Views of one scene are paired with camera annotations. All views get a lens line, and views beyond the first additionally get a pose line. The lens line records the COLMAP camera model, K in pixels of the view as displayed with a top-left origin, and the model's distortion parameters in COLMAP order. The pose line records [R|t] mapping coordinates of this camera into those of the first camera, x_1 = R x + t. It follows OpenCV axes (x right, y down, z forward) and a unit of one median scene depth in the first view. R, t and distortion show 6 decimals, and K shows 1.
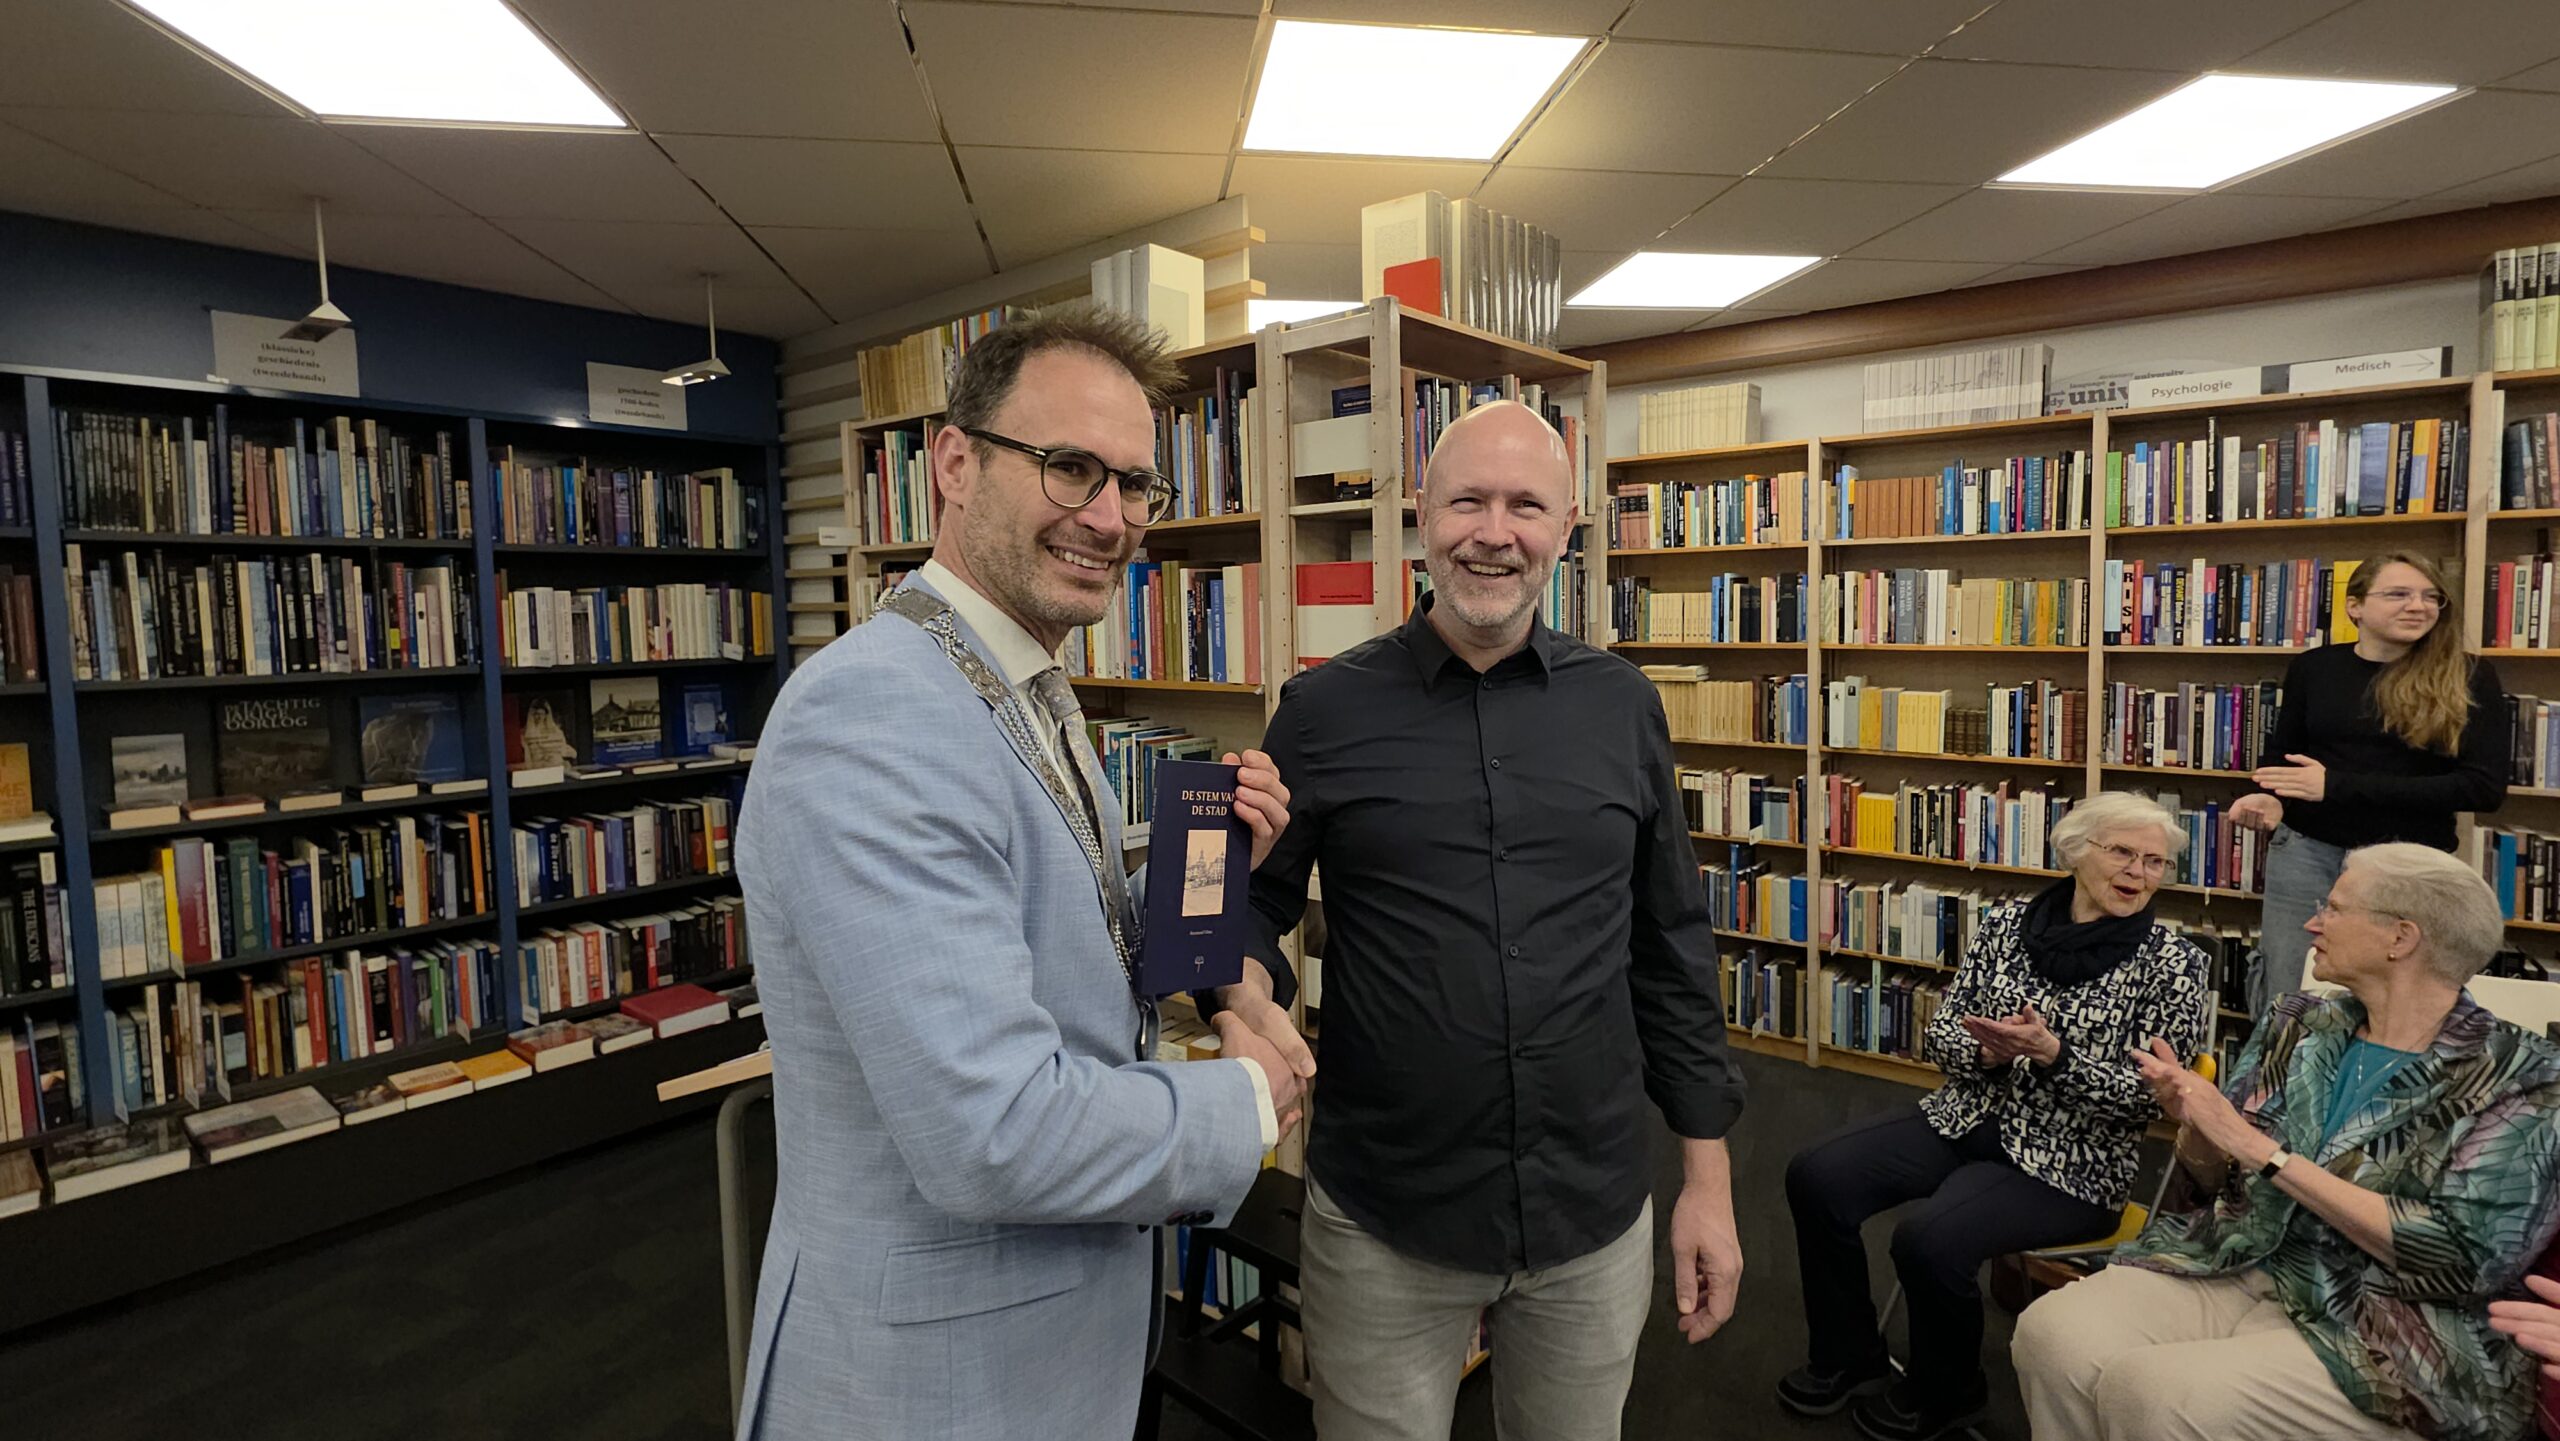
lens RADIAL K [[1174.5, 0, 1283.2], [0, 1174.5, 690.2], [0, 0, 1]] dist [0.008724, -0.004935]
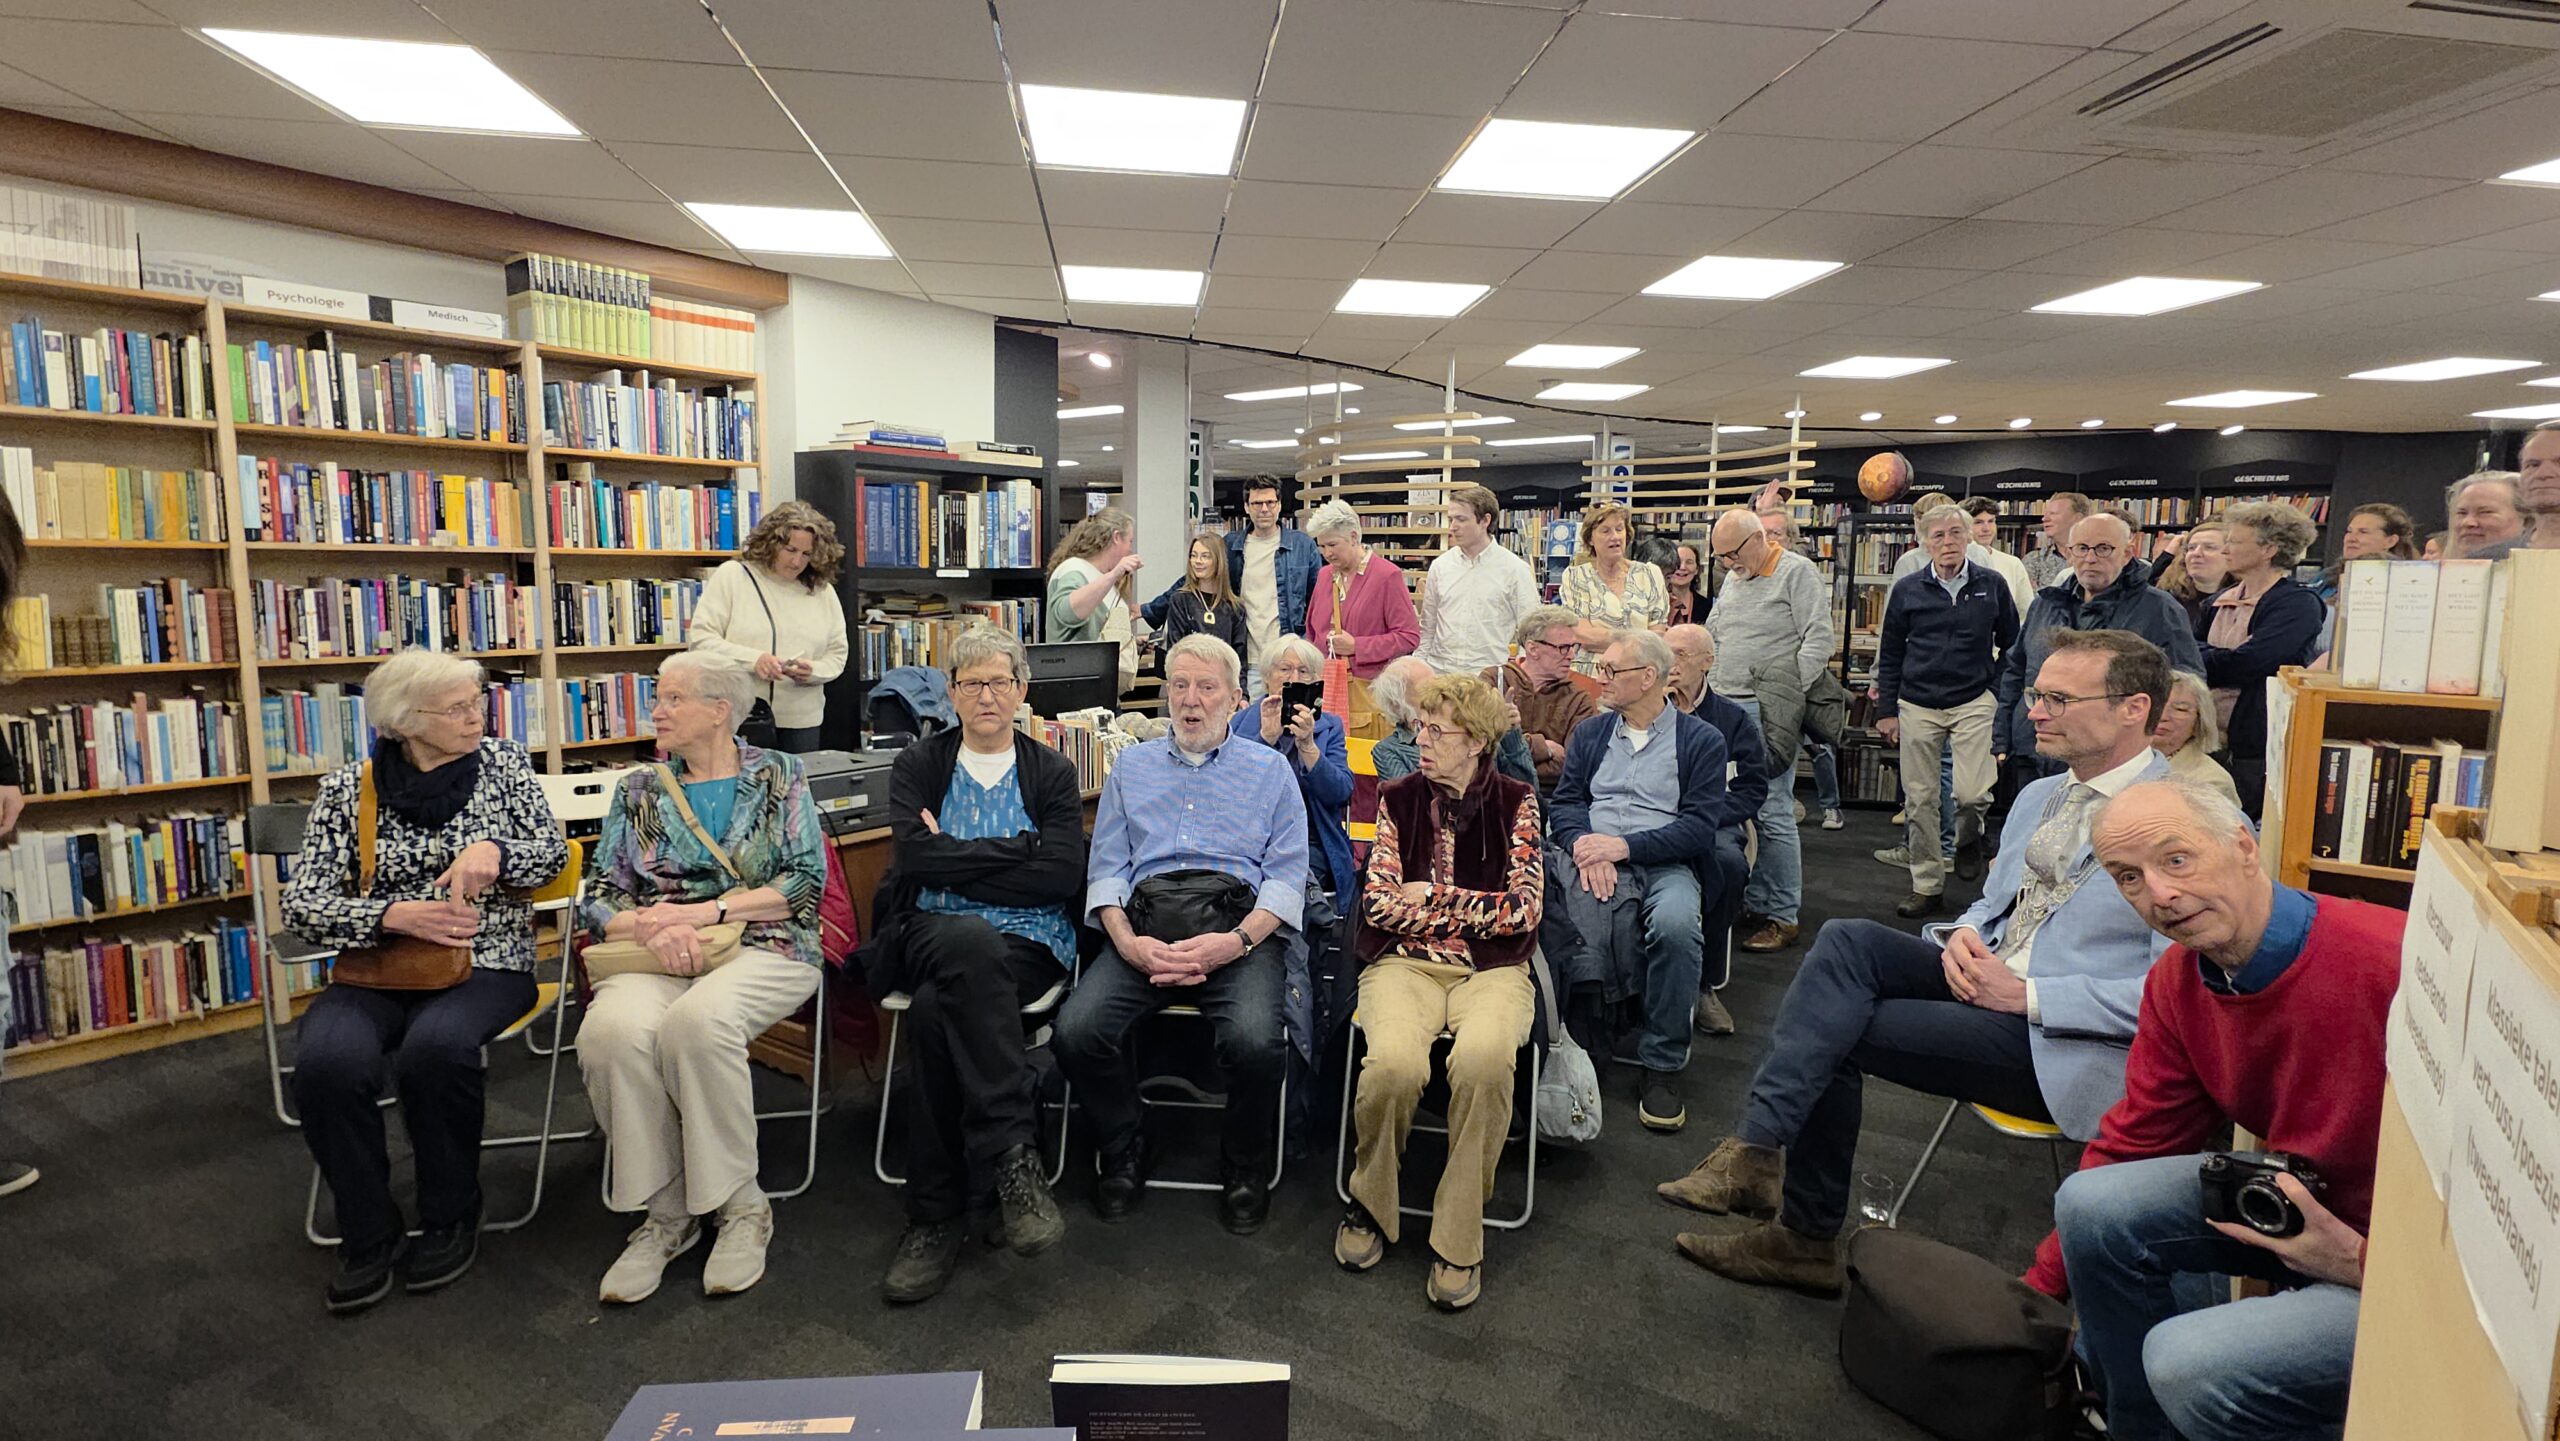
lens RADIAL K [[1174.5, 0, 1295.2], [0, 1174.5, 691.6], [0, 0, 1]] dist [0.008724, -0.004935]
pose [[0.002053, -0.093967, 0.995573, -0.315263], [0.053897, 0.994139, 0.093720, 0.043657], [-0.998544, 0.053466, 0.007106, 0.119915]]
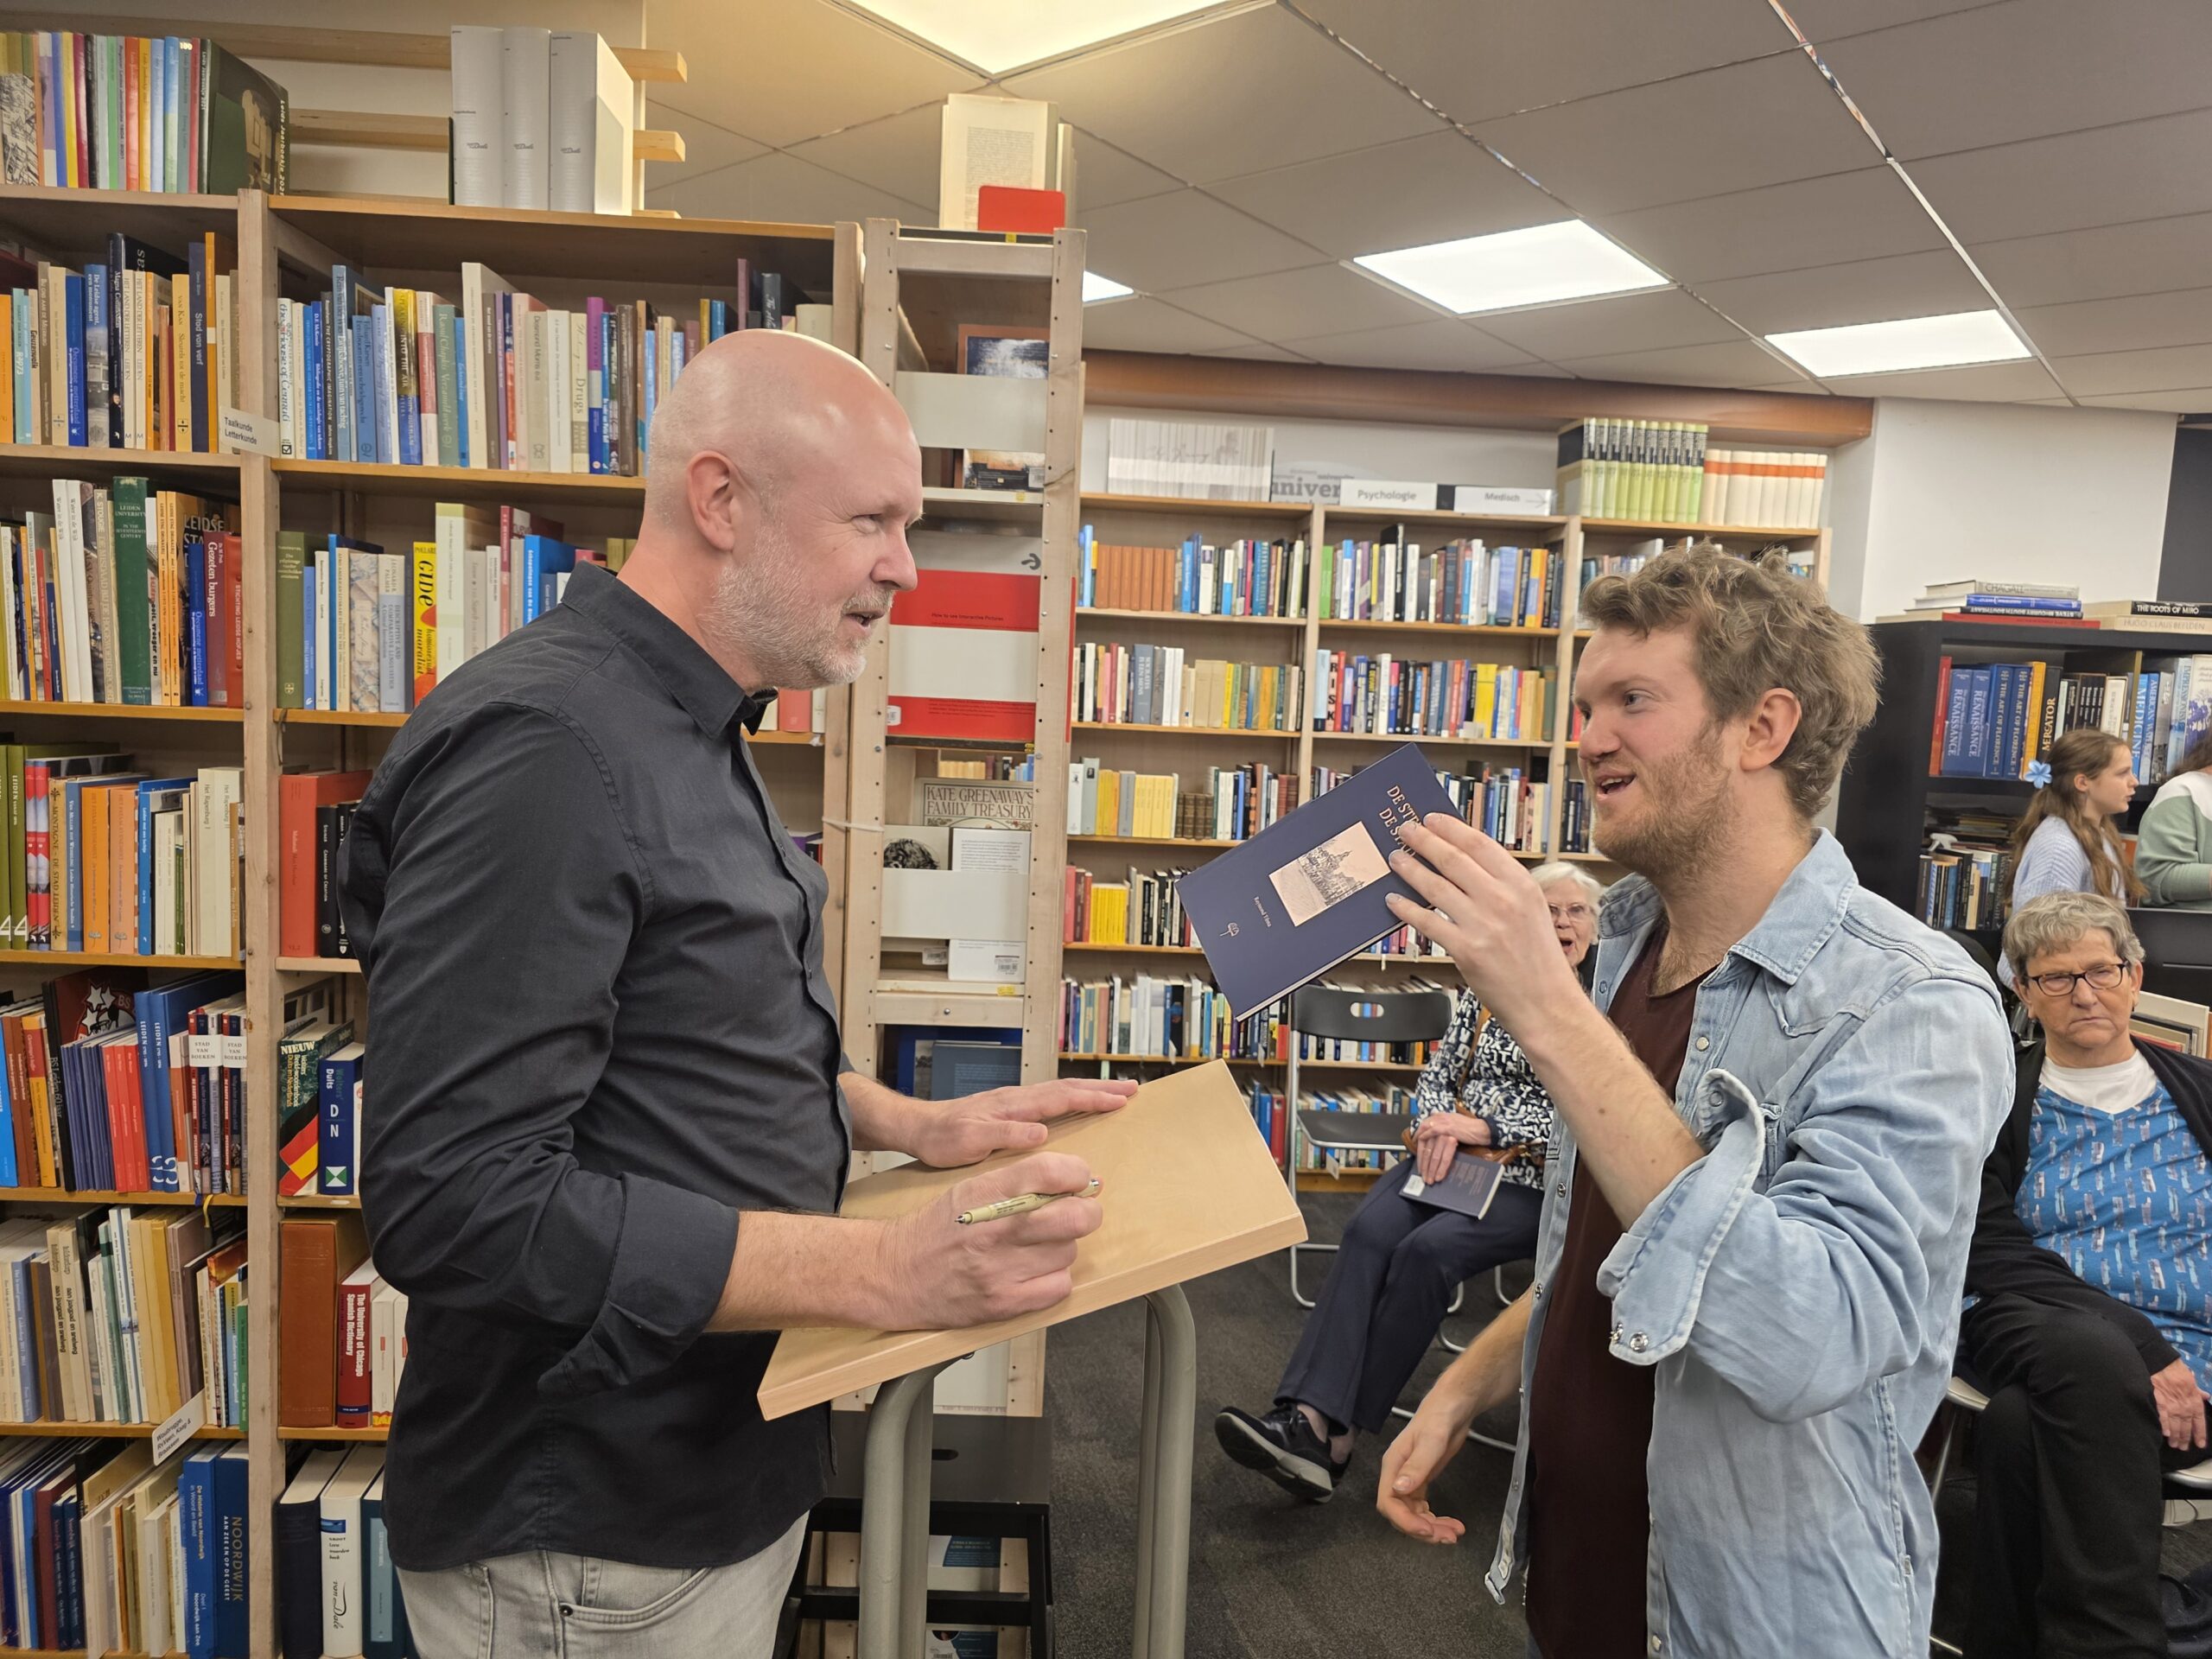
lens RADIAL K [[1501.1, 0, 1114.2], [0, 1501.1, 832.6], [0, 0, 1]] dist [0.028886, -0.024968]
pose [[0.731348, -0.011108, 0.681914, -0.351789], [-0.006997, 0.999693, 0.023789, 0.022145], [-0.681969, -0.022169, 0.731045, 0.153792]]
